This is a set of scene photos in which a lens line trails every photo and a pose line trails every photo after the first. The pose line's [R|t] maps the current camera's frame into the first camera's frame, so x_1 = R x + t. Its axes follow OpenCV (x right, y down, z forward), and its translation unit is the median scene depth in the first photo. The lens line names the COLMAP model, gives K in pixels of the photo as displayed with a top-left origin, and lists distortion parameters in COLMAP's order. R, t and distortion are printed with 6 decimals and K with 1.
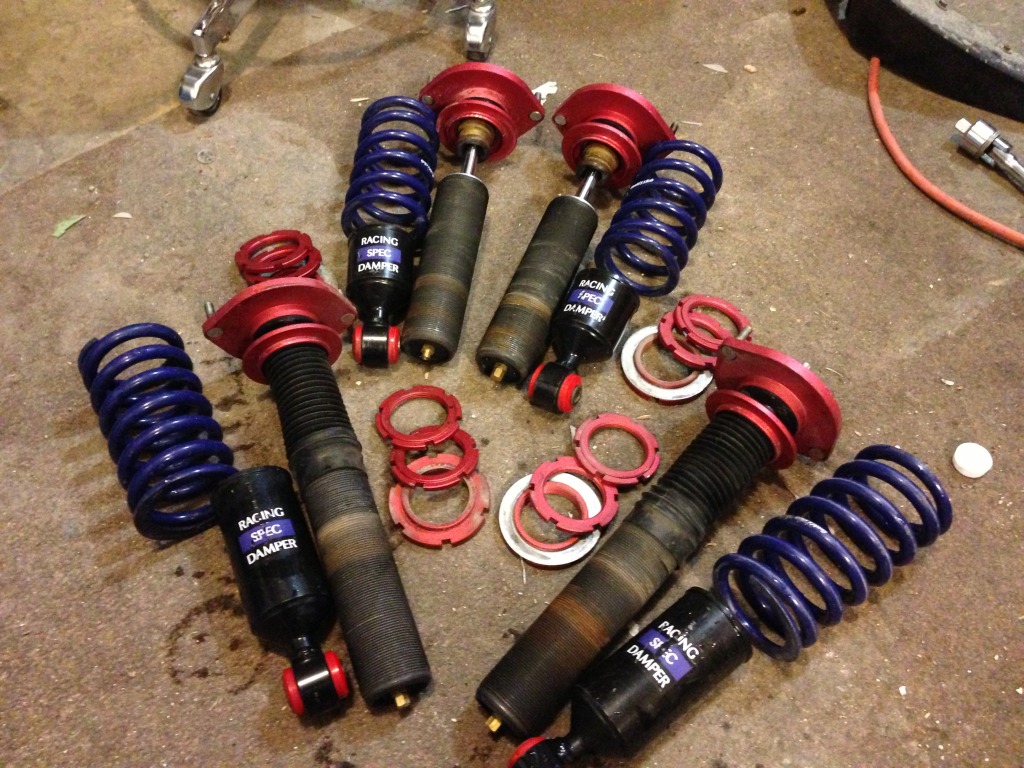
lens RADIAL K [[952.0, 0, 515.9], [0, 952.0, 388.0], [0, 0, 1]] dist [0.158077, -0.297869]
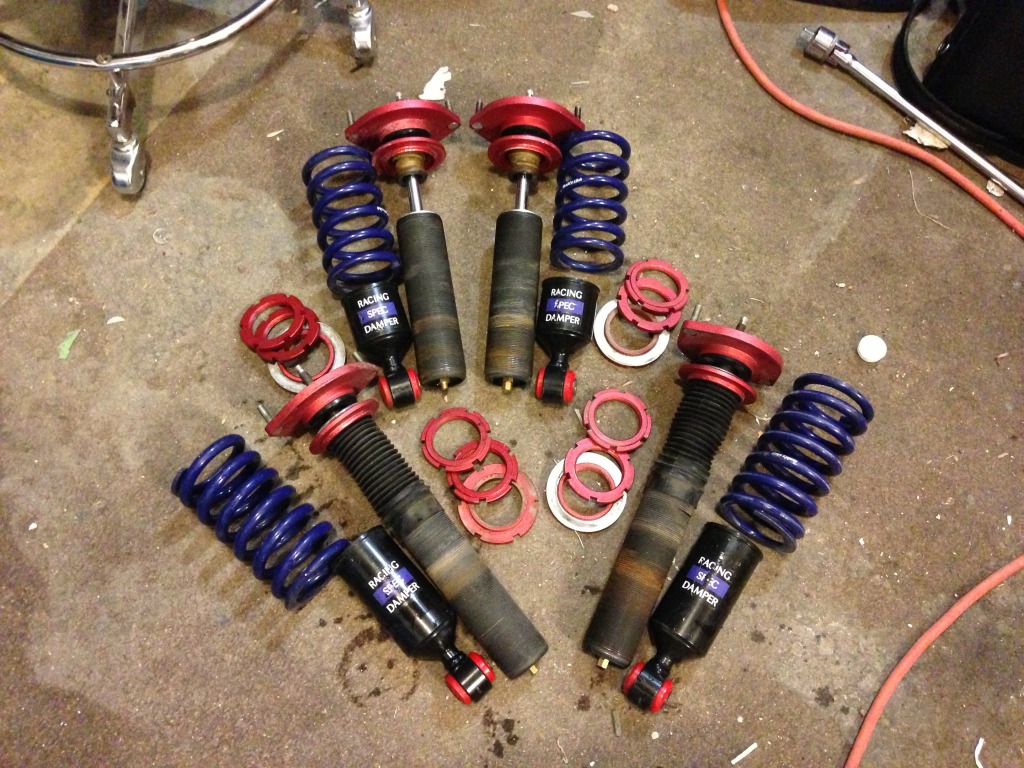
lens RADIAL K [[960.9, 0, 518.5], [0, 960.9, 384.3], [0, 0, 1]] dist [0.157787, -0.314468]
pose [[0.948466, -0.290735, 0.126040, -0.154834], [0.246407, 0.926769, 0.283520, -0.350974], [-0.199239, -0.237852, 0.950647, -0.162178]]
